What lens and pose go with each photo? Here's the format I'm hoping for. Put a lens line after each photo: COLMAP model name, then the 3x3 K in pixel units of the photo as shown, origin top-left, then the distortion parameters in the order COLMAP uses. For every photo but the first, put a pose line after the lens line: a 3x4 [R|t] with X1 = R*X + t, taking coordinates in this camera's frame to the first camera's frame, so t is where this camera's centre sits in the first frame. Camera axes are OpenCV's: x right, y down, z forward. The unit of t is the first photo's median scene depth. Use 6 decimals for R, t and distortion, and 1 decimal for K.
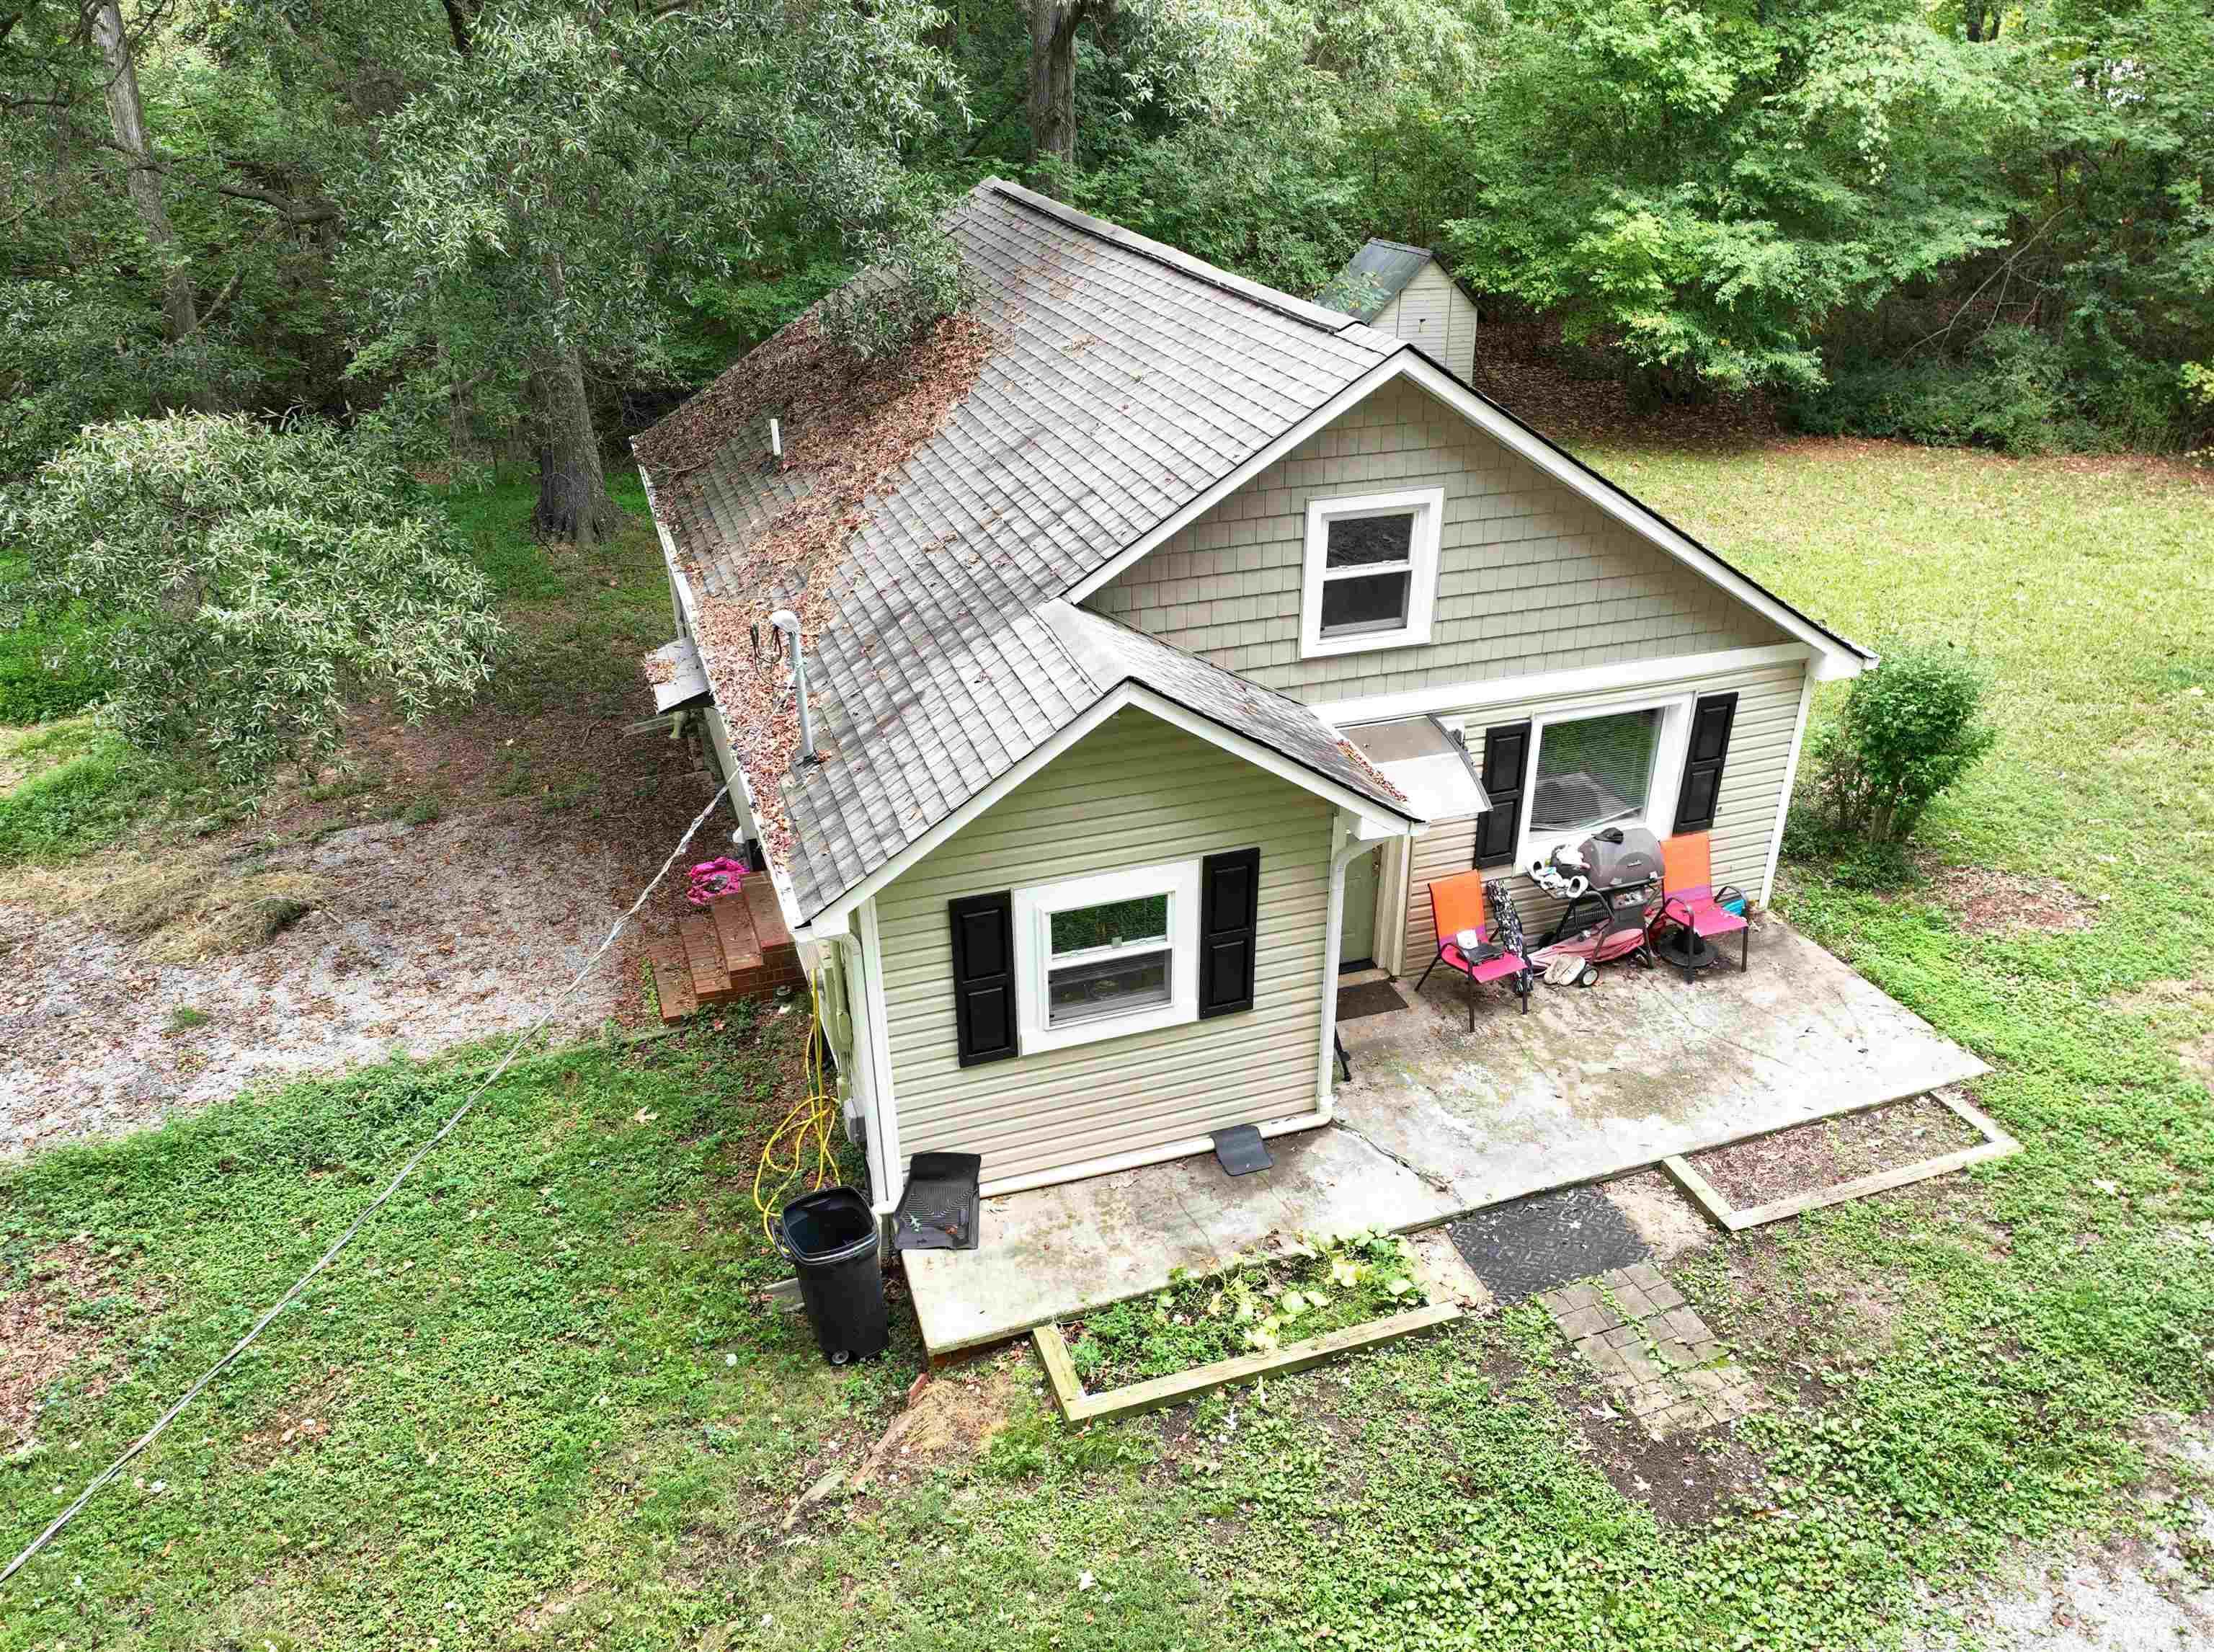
lens RADIAL K [[1602.3, 0, 1131.8], [0, 1602.3, 859.8], [0, 0, 1]] dist [-0.007097, 0.024751]
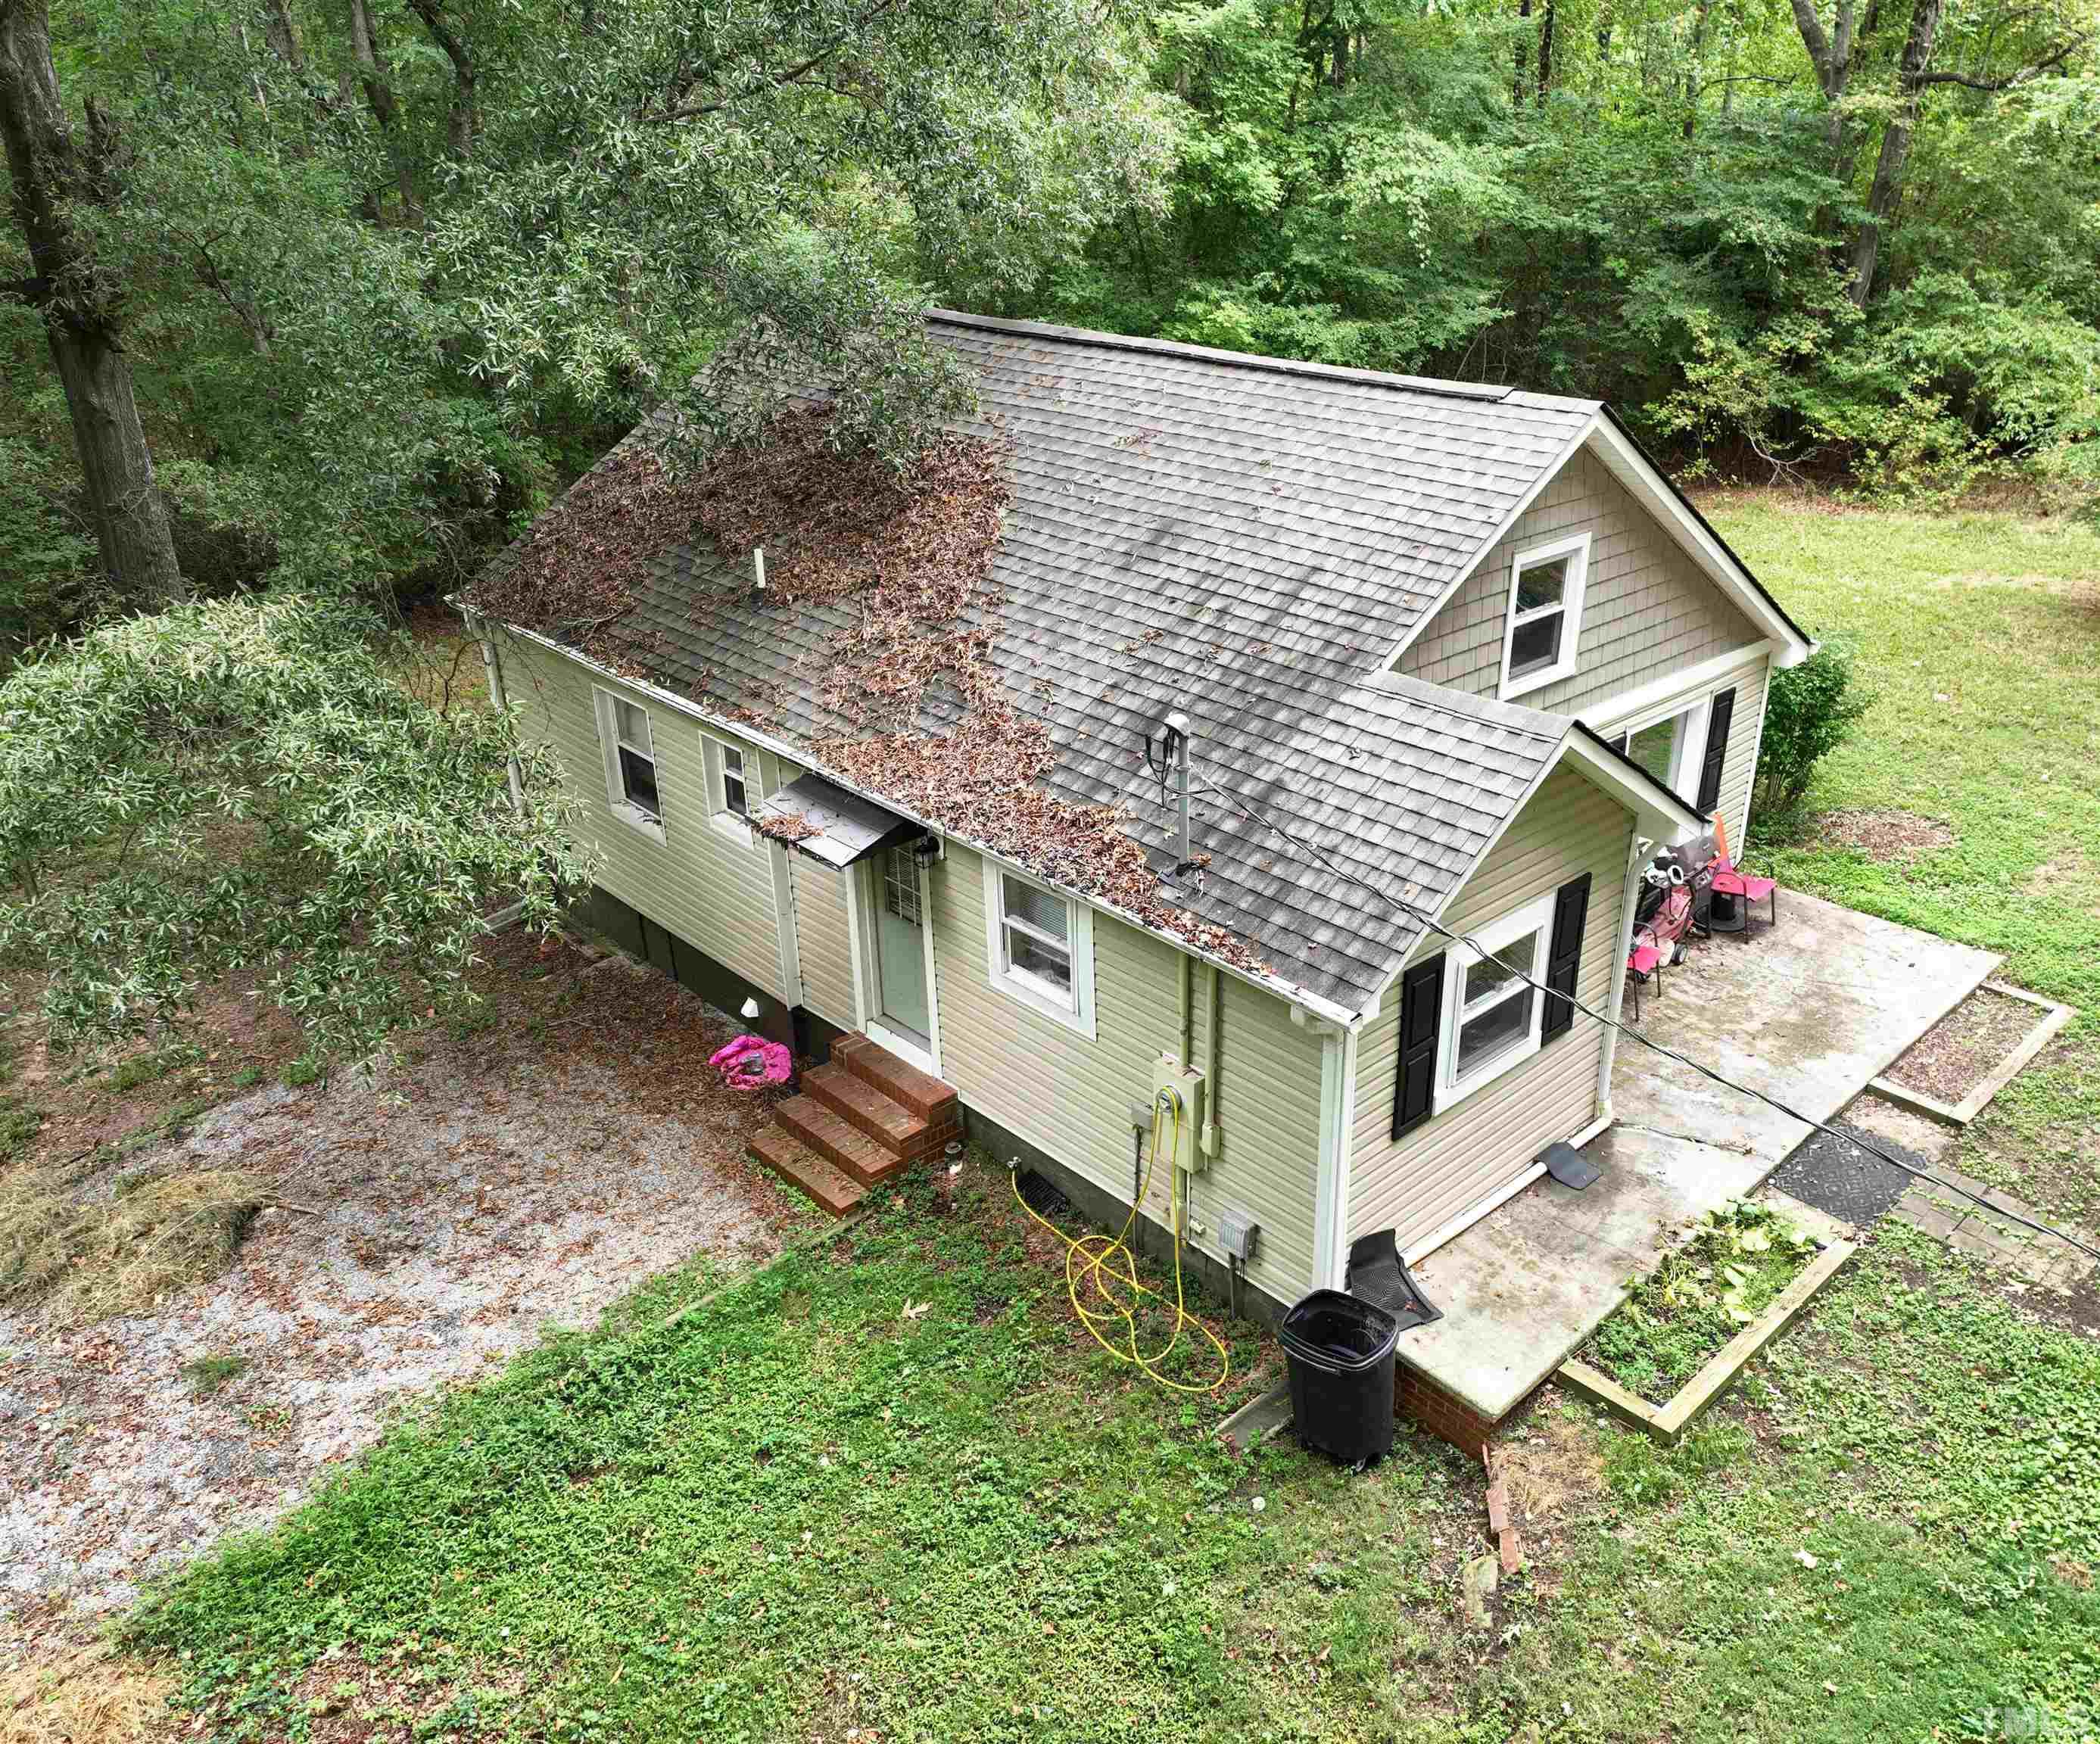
lens RADIAL K [[1632.9, 0, 1138.1], [0, 1632.9, 872.2], [0, 0, 1]] dist [0.001930, 0.004873]
pose [[0.908622, -0.177591, 0.377978, -0.547411], [0.199694, 0.979659, -0.019759, -0.041709], [-0.366781, 0.093433, 0.925604, 0.092549]]
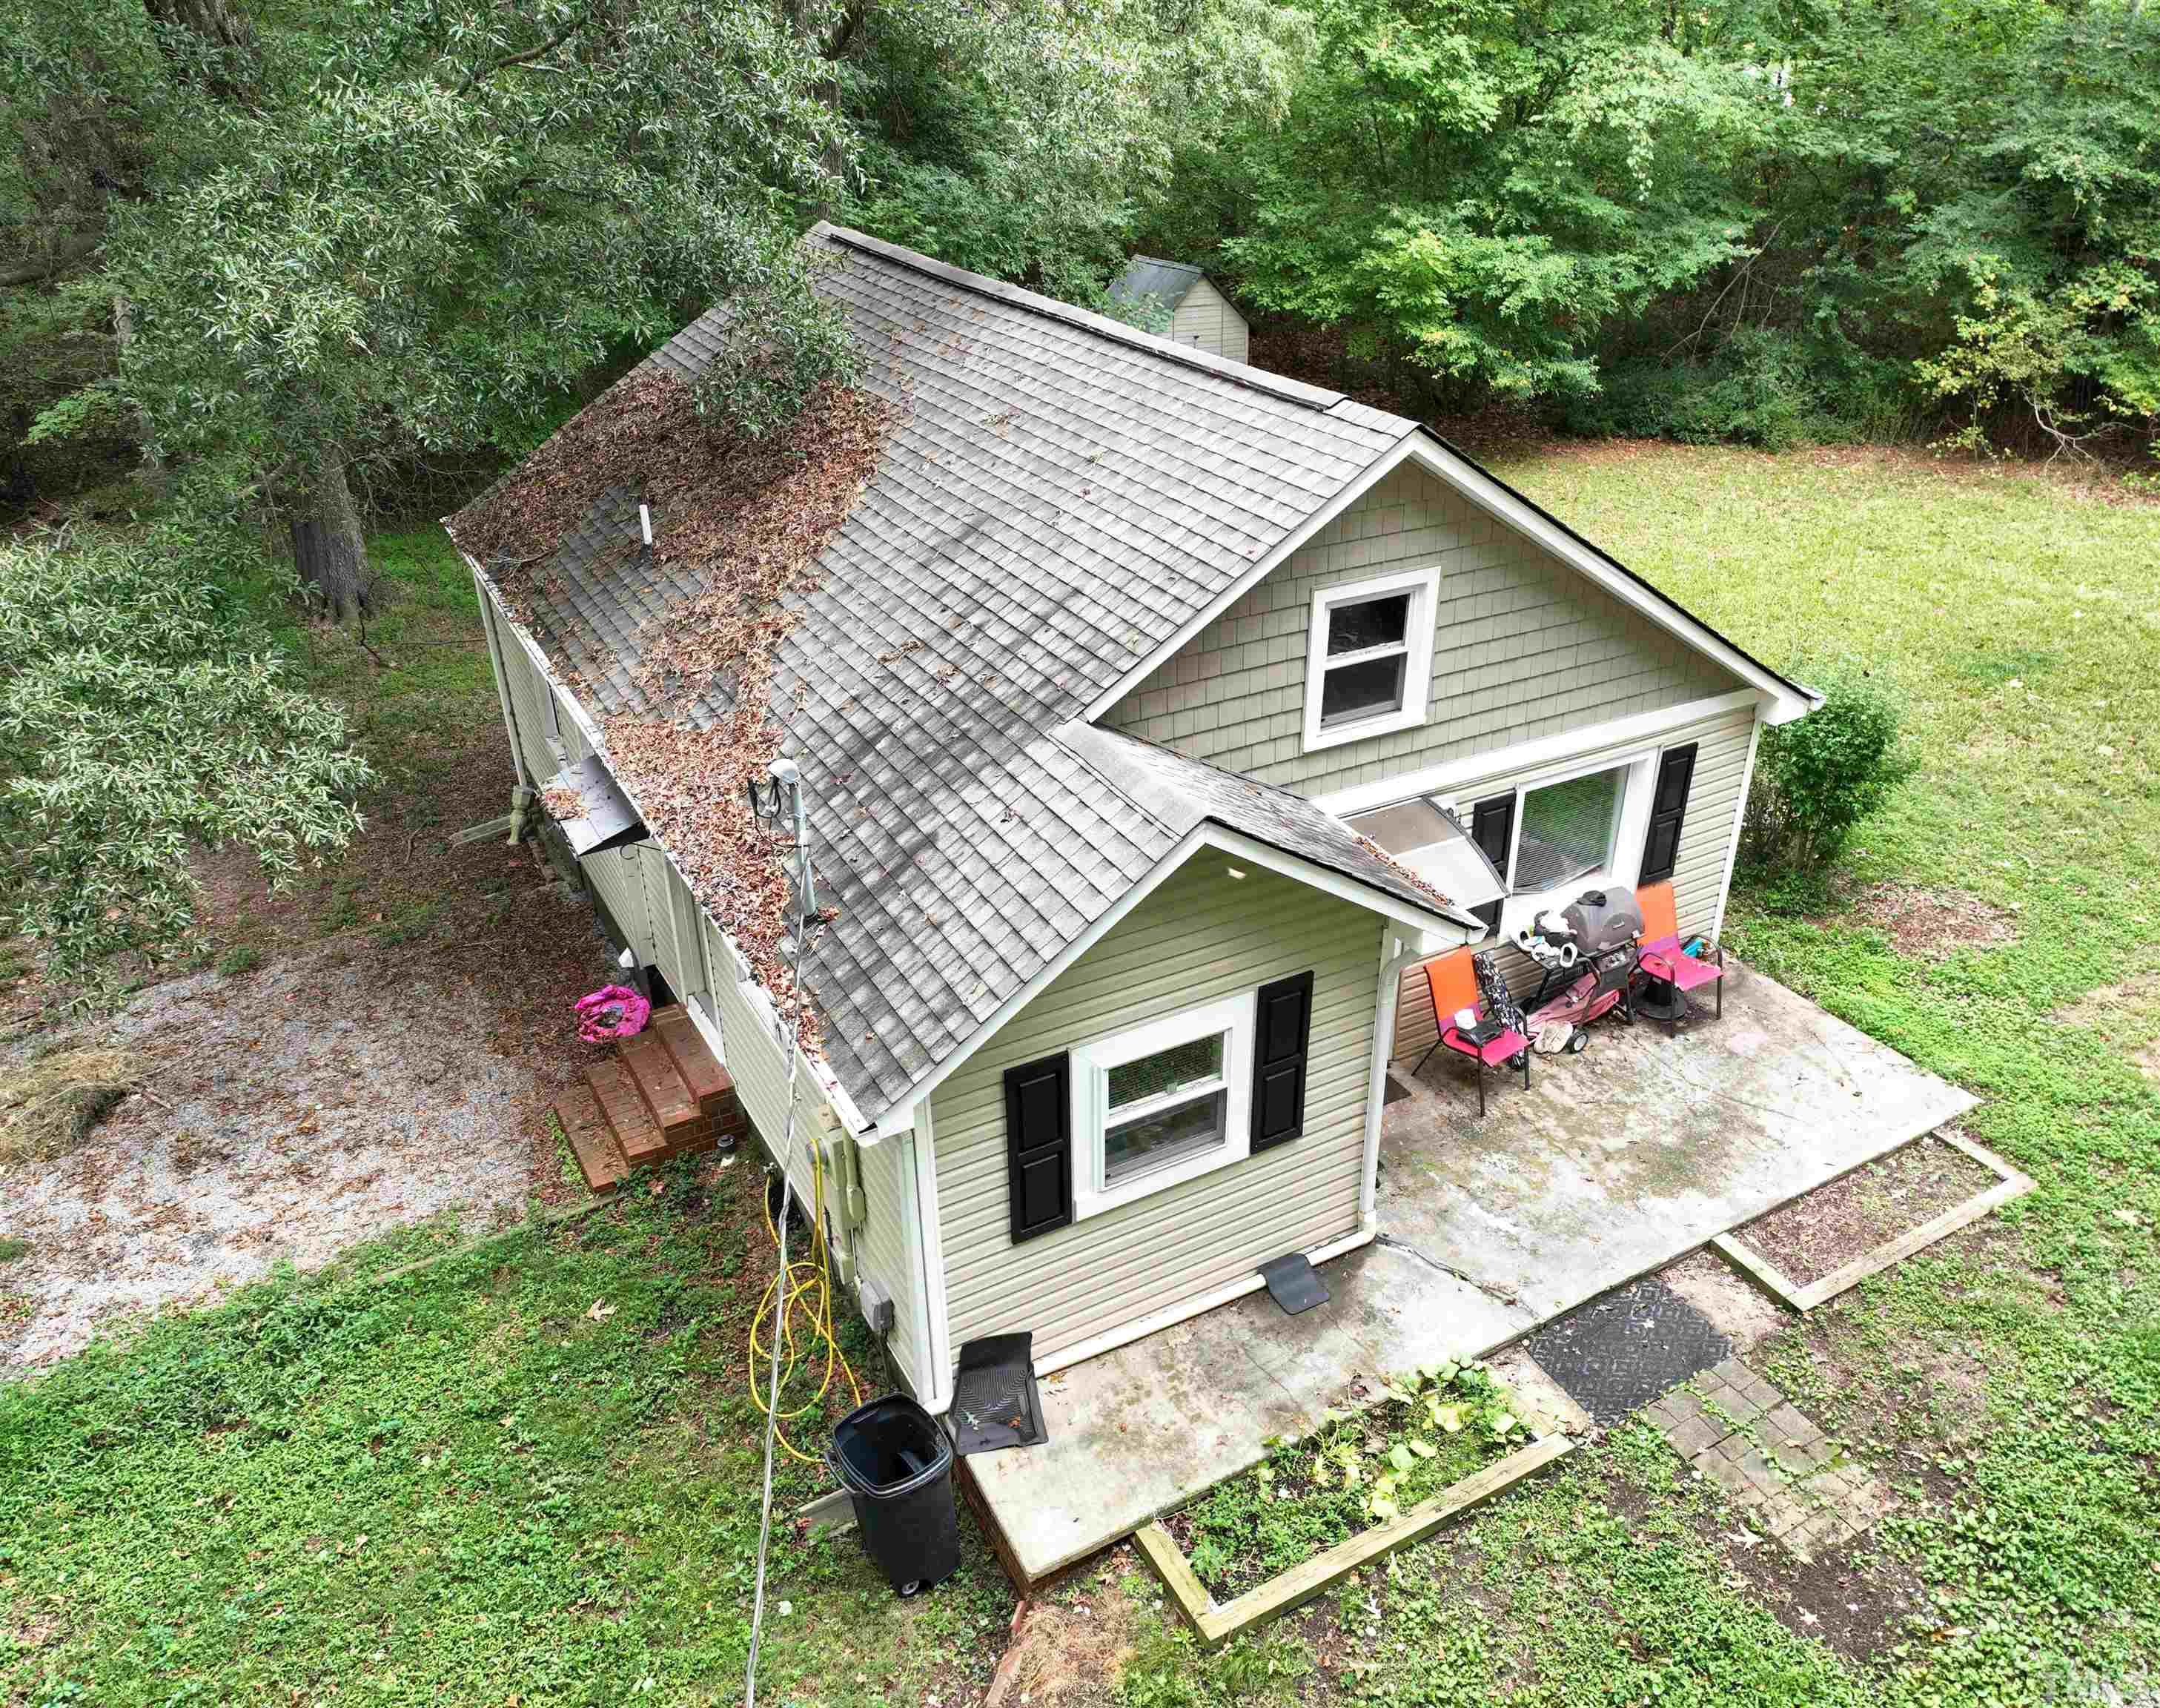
lens RADIAL K [[1597.0, 0, 1118.4], [0, 1597.0, 848.5], [0, 0, 1]] dist [-0.010466, 0.031124]
pose [[0.984161, -0.083008, 0.156643, -0.154709], [0.083560, 0.996498, 0.003067, -0.082018], [-0.156349, 0.010070, 0.987651, 0.089826]]
